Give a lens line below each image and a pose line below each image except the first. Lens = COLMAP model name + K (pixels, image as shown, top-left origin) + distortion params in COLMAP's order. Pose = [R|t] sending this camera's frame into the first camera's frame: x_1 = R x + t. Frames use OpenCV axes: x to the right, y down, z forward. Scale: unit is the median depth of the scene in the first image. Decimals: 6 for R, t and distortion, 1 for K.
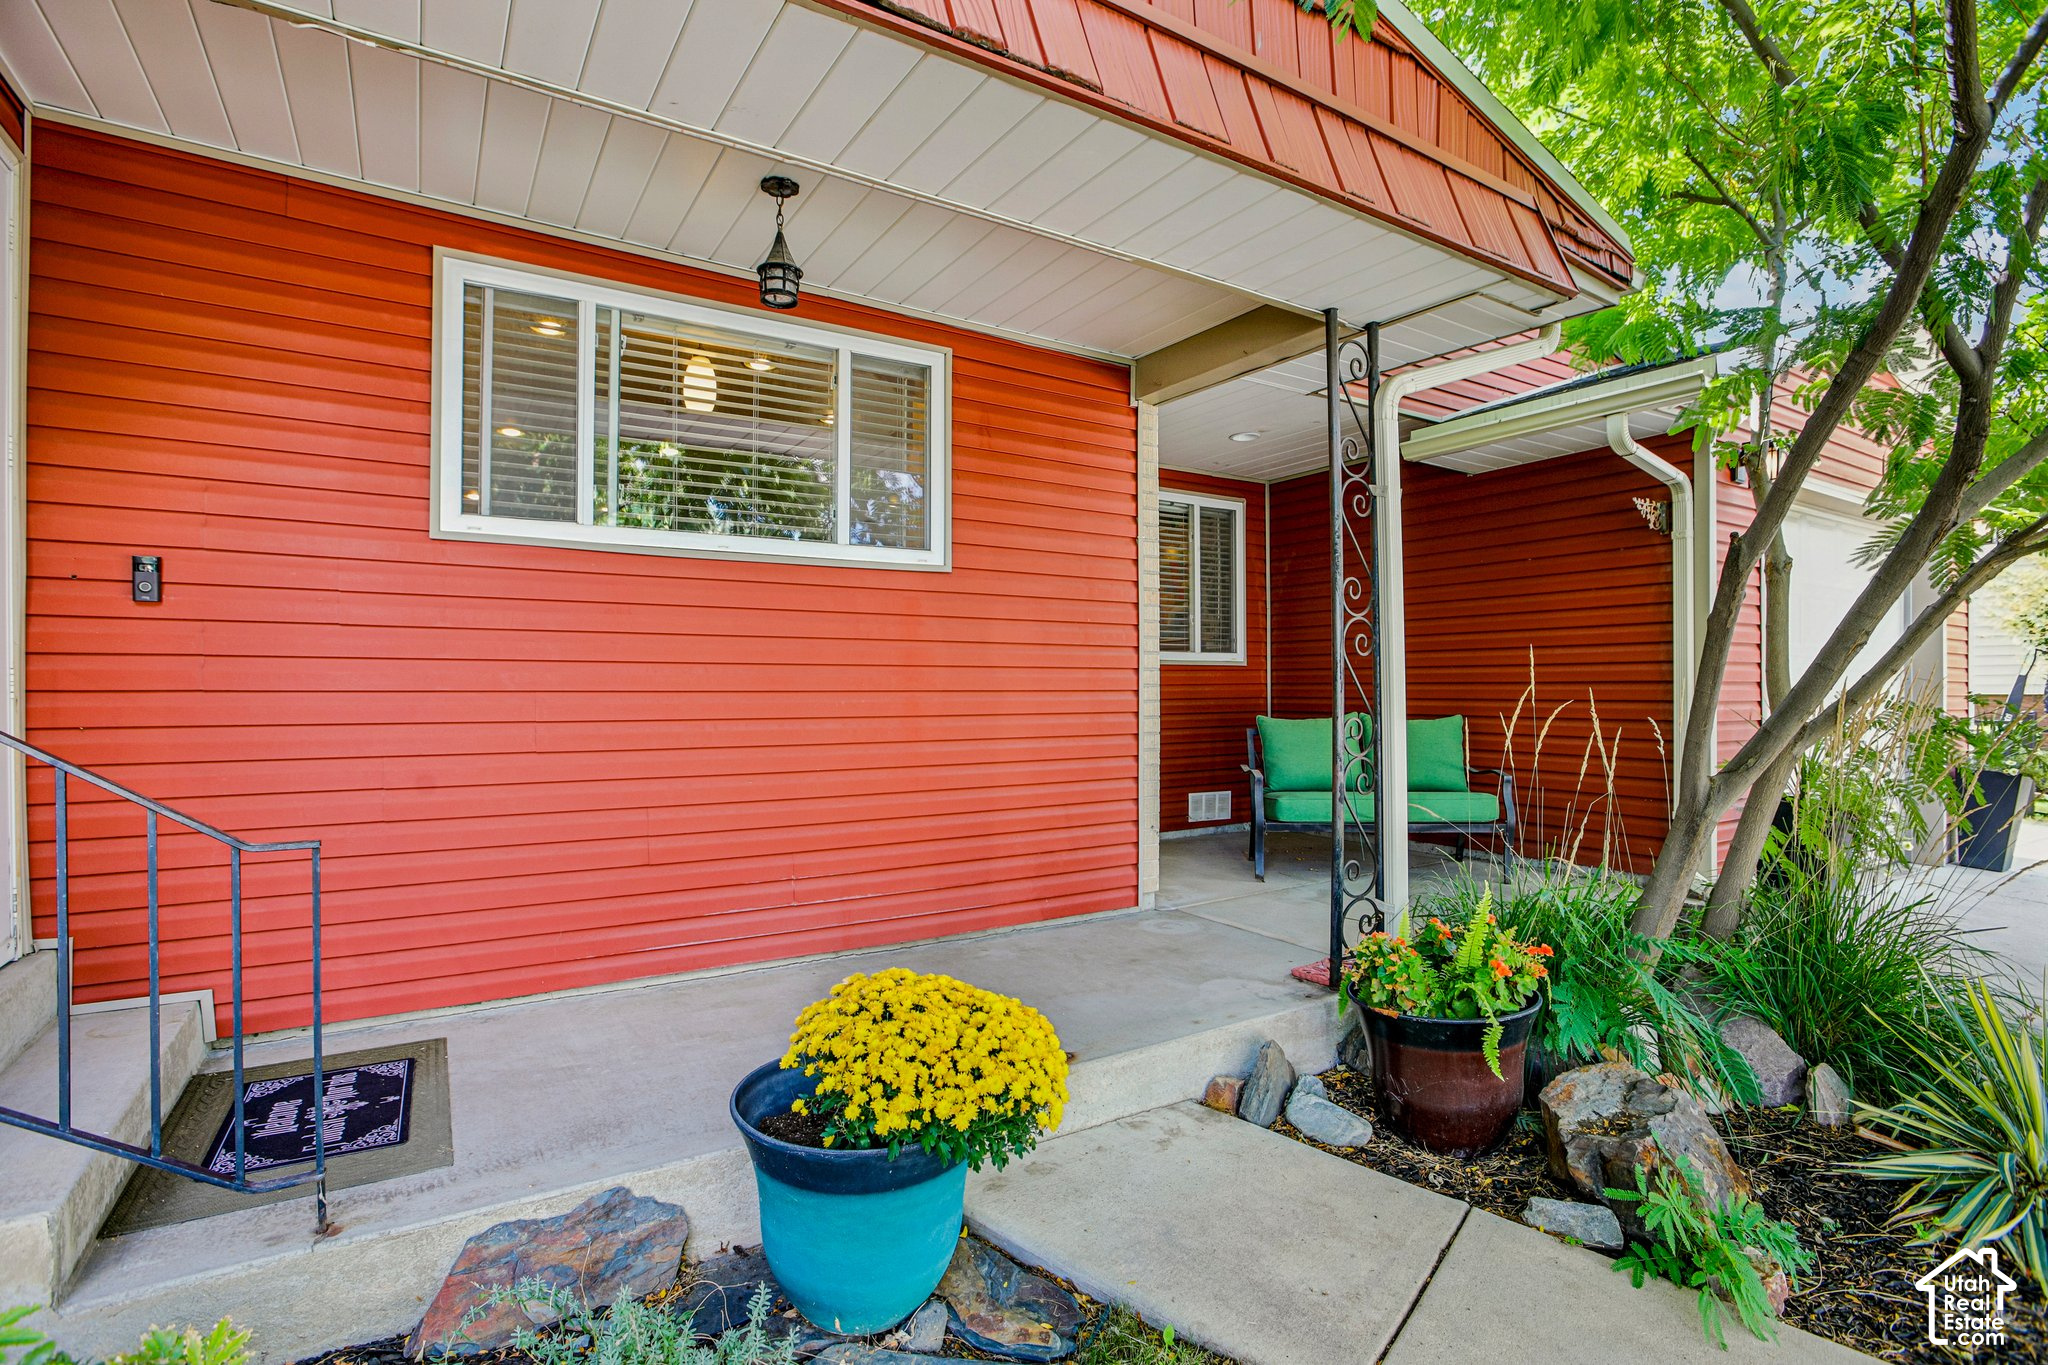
lens RADIAL K [[974.3, 0, 1017.3], [0, 974.3, 700.3], [0, 0, 1]] dist [-0.038832, 0.000127]
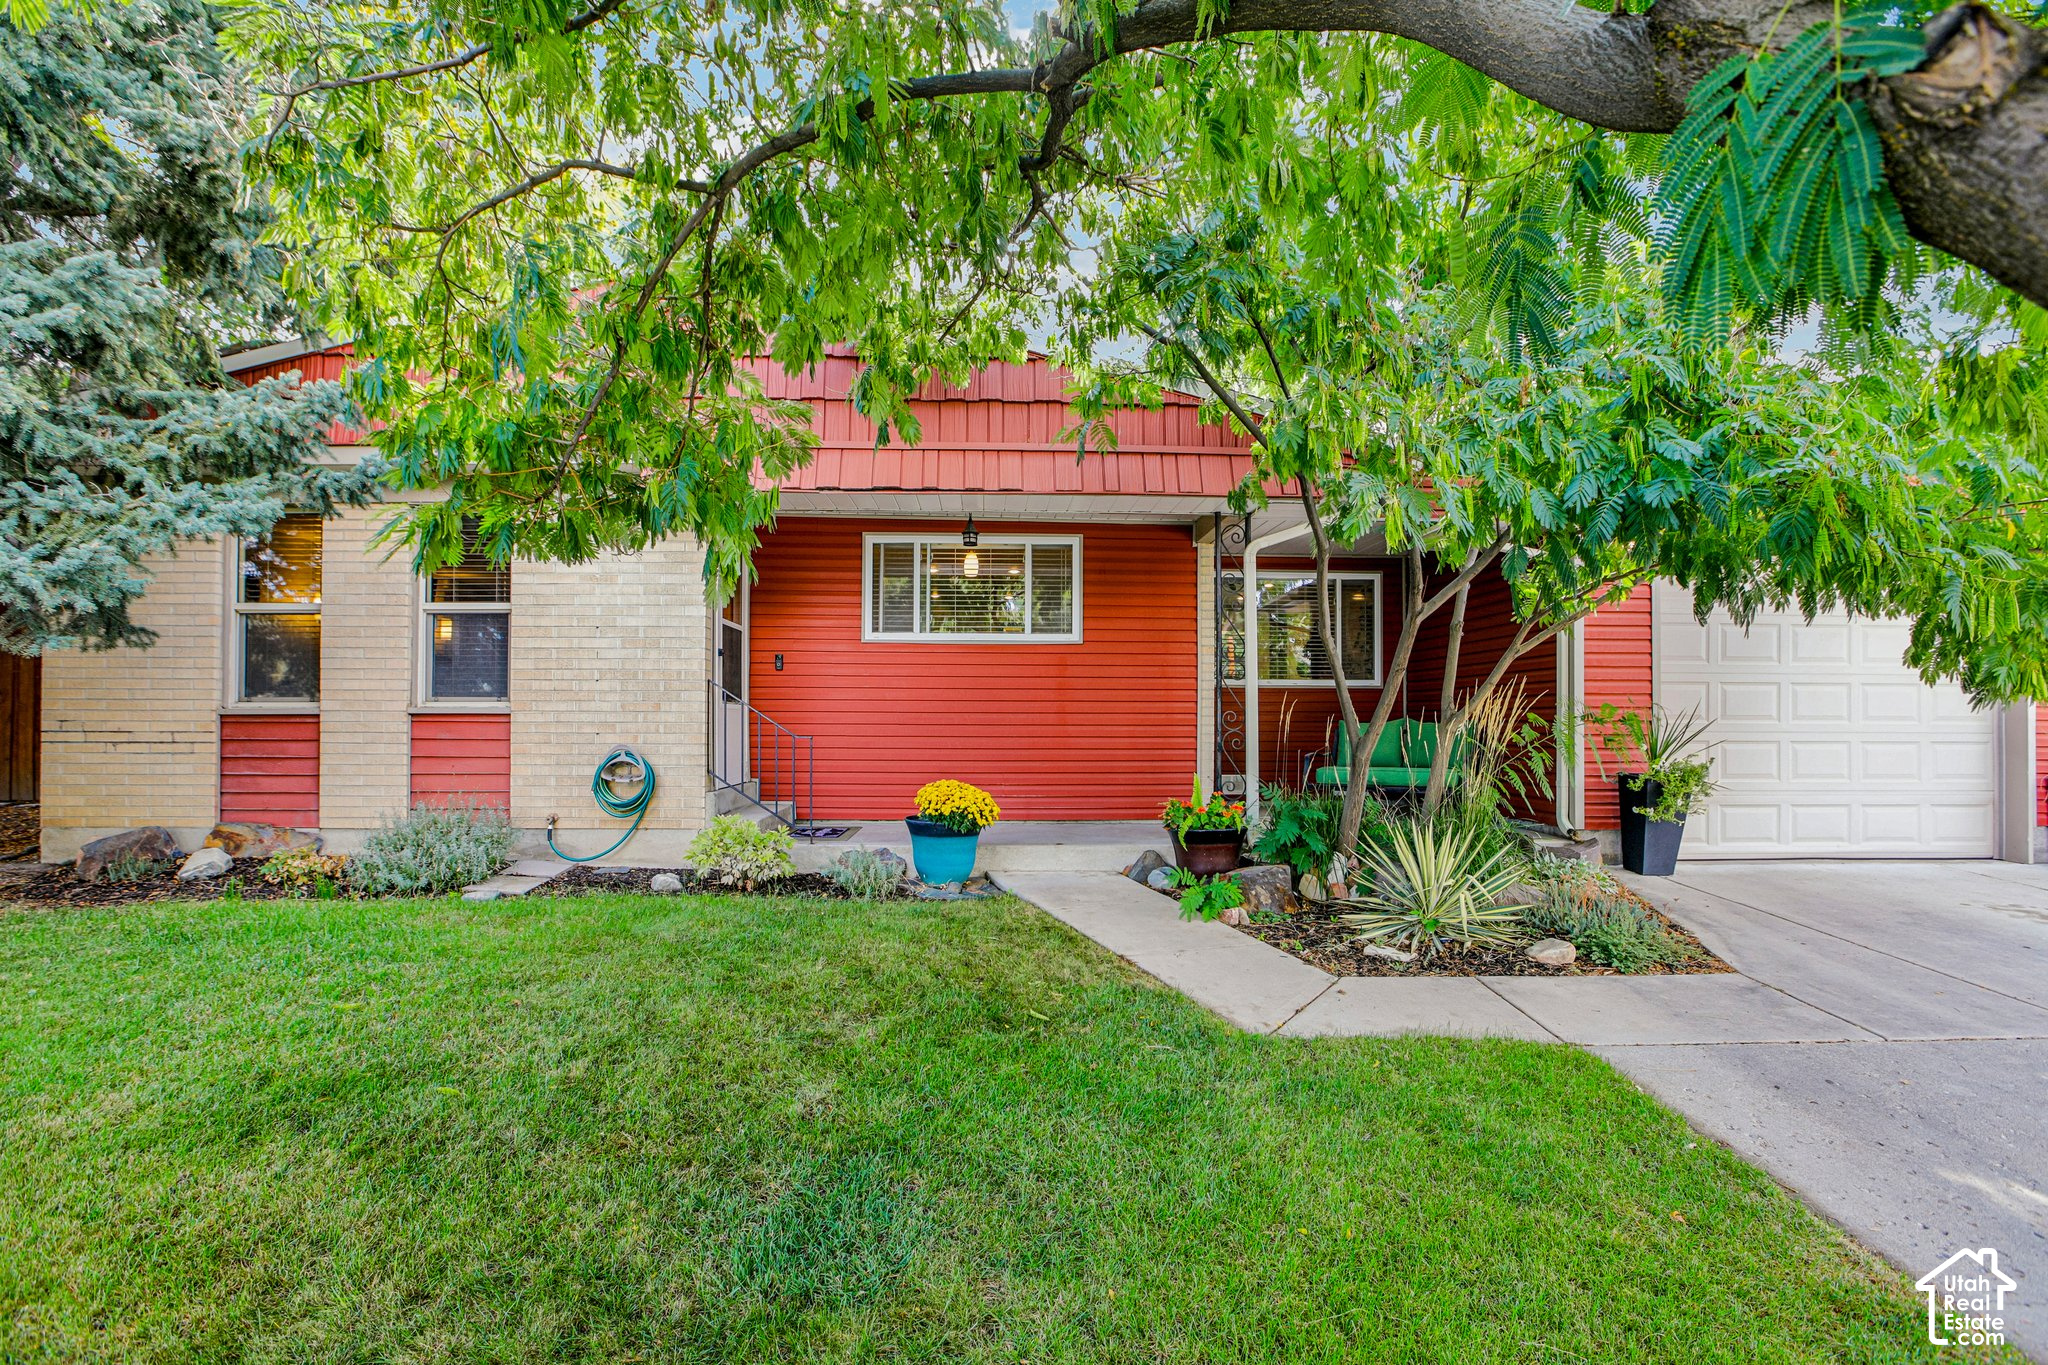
lens RADIAL K [[974.3, 0, 1017.3], [0, 974.3, 700.3], [0, 0, 1]] dist [-0.038832, 0.000127]
pose [[0.877930, -0.006726, -0.478743, 0.823858], [-0.006609, 0.999636, -0.026164, 0.045244], [0.478744, 0.026134, 0.877565, -0.898995]]
